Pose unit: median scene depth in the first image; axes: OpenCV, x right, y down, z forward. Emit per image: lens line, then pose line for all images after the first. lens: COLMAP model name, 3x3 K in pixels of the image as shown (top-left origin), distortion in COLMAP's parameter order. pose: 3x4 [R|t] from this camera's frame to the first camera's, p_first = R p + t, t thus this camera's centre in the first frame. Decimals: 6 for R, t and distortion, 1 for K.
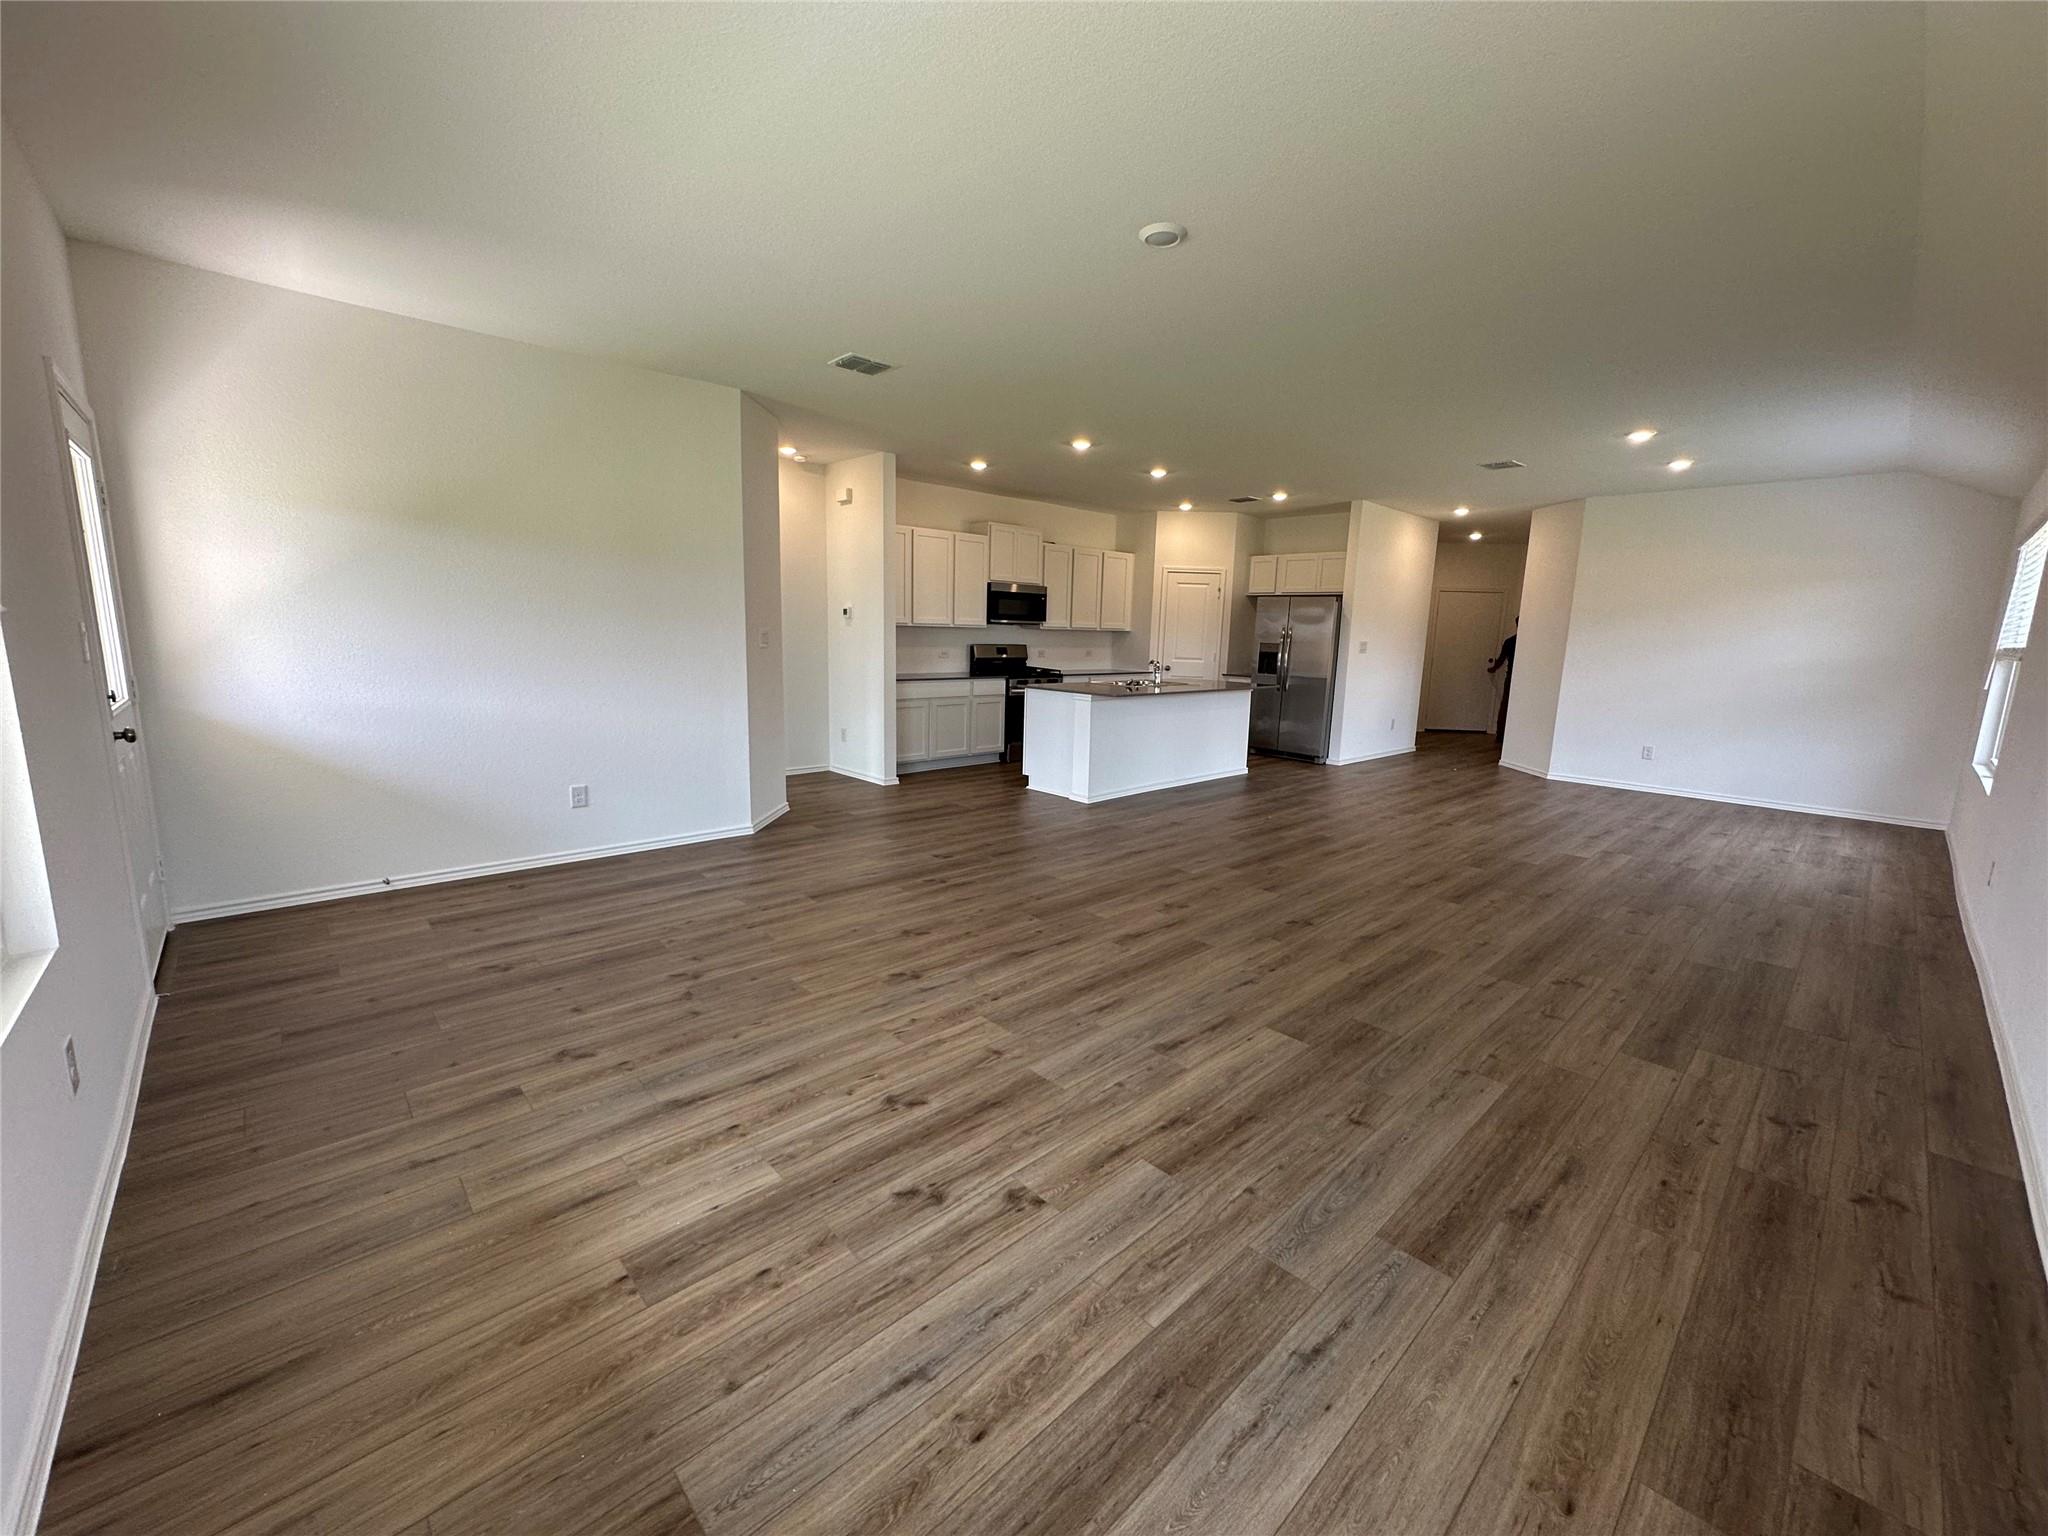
lens RADIAL K [[815.8, 0, 1025.4], [0, 815.8, 766.2], [0, 0, 1]] dist [-0.002397, 0.000368]
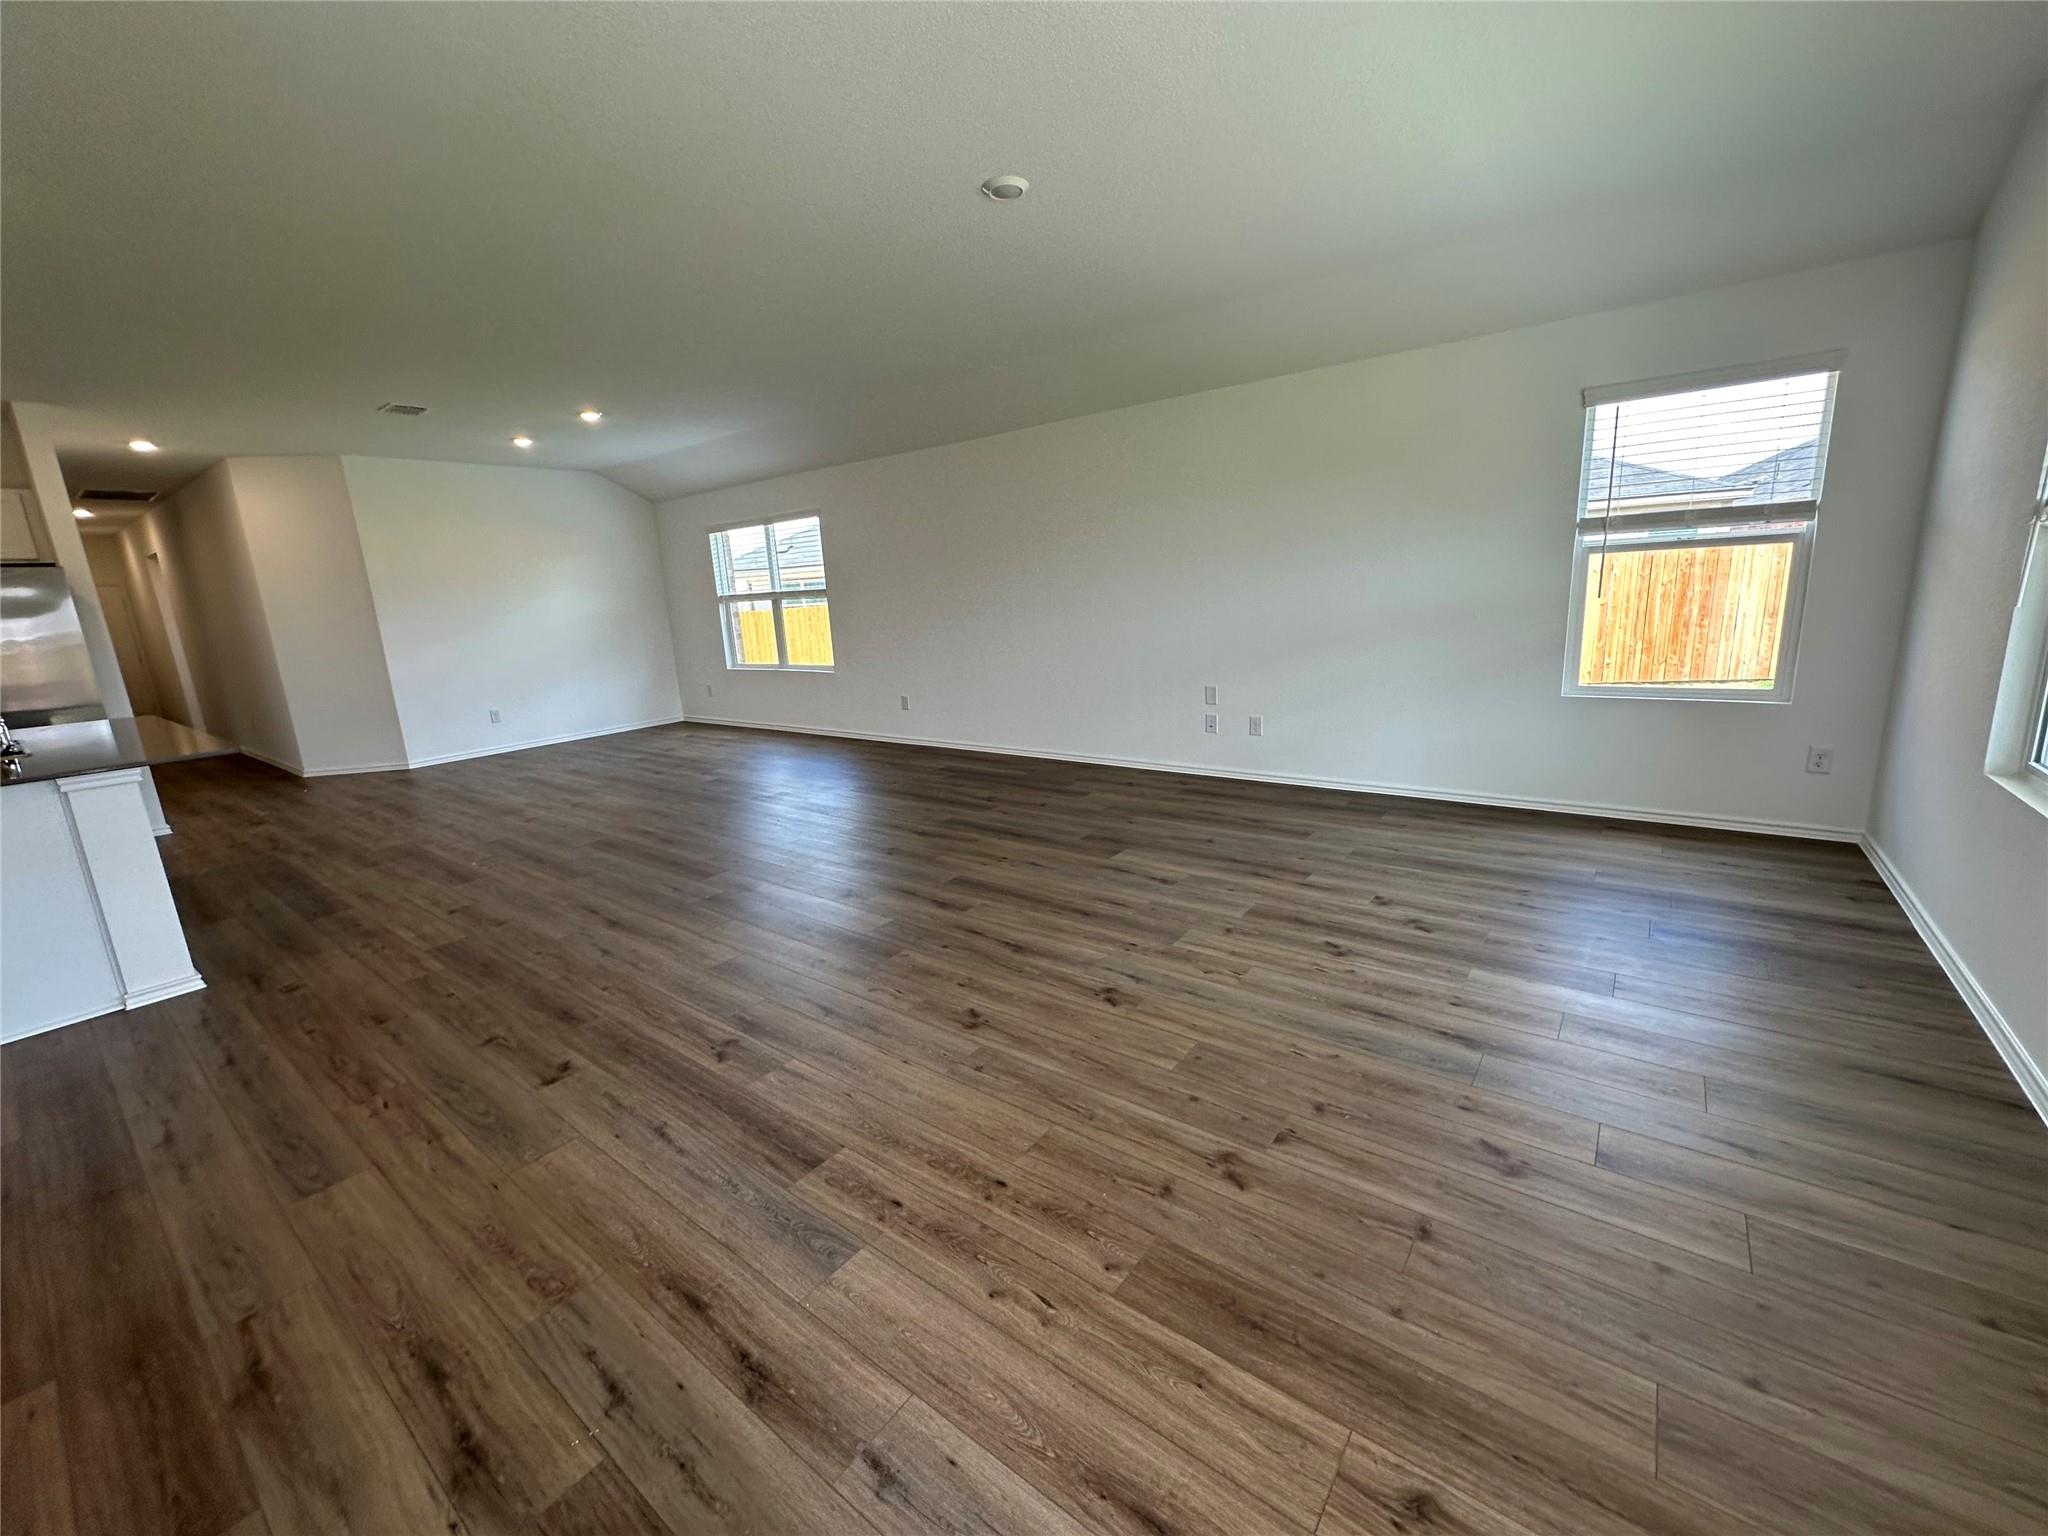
lens RADIAL K [[814.1, 0, 1028.4], [0, 814.1, 770.5], [0, 0, 1]] dist [-0.002446, 0.000120]
pose [[-0.167703, -0.235026, 0.957412, -0.582531], [0.214900, 0.939096, 0.268172, -0.132498], [-0.962130, 0.250721, -0.106983, 0.744572]]
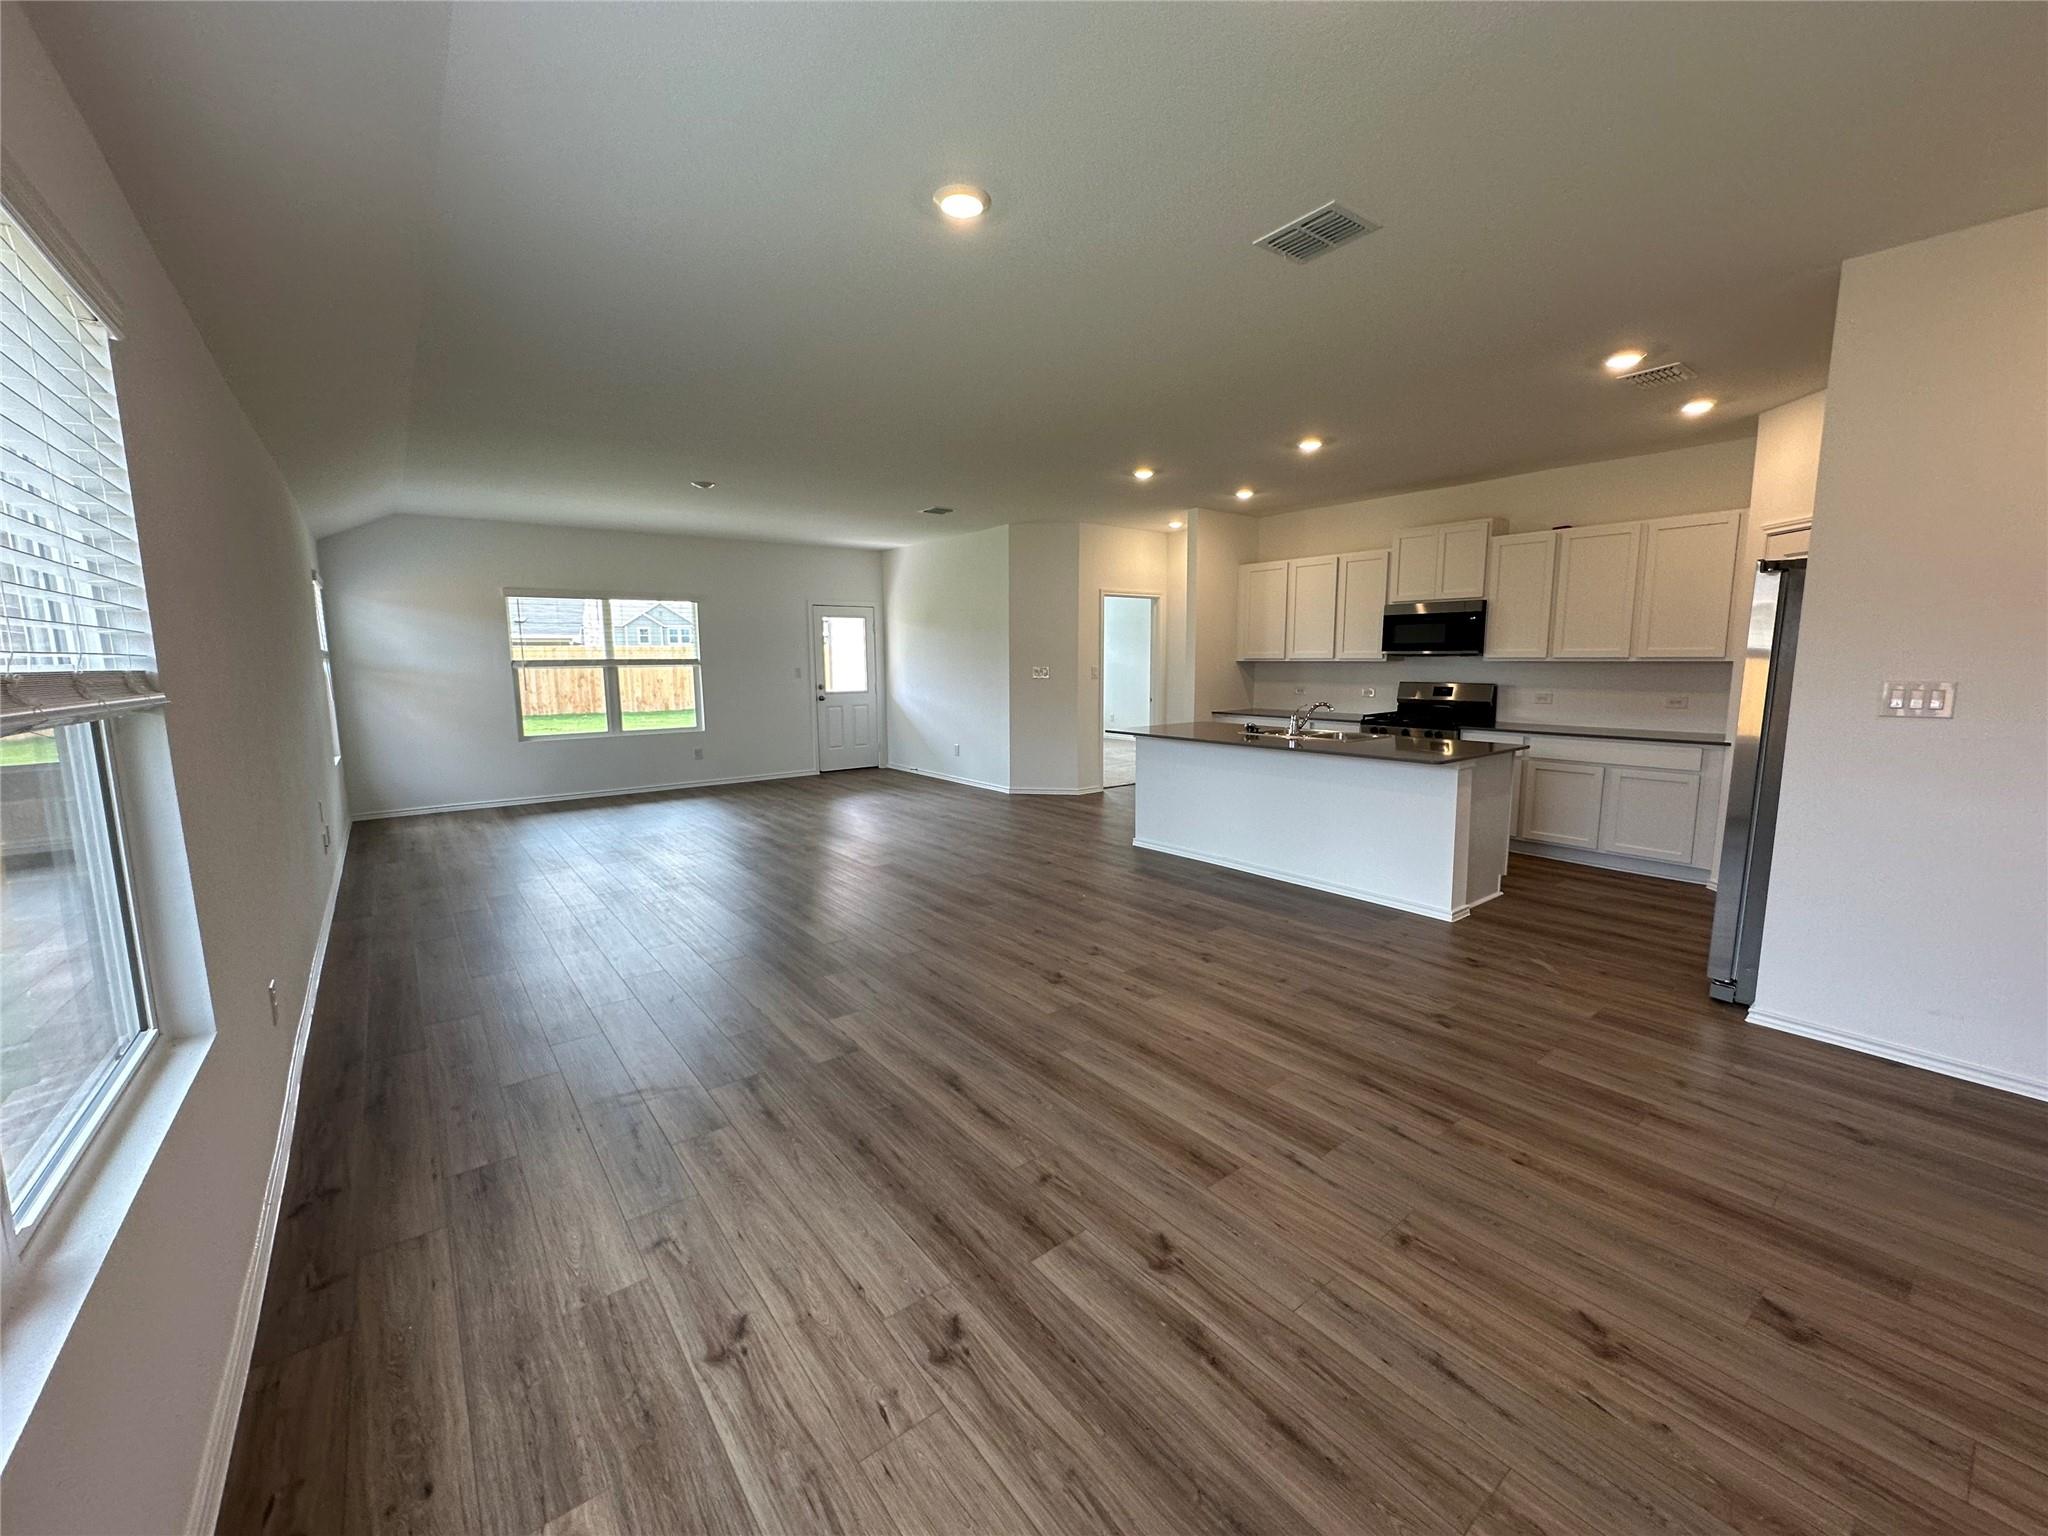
lens RADIAL K [[815.8, 0, 1025.4], [0, 815.8, 766.2], [0, 0, 1]] dist [-0.002397, 0.000368]
pose [[-0.090006, 0.107554, -0.990117, 1.371322], [-0.163134, 0.979132, 0.121190, -0.186738], [0.982490, 0.172430, -0.070582, 1.252508]]
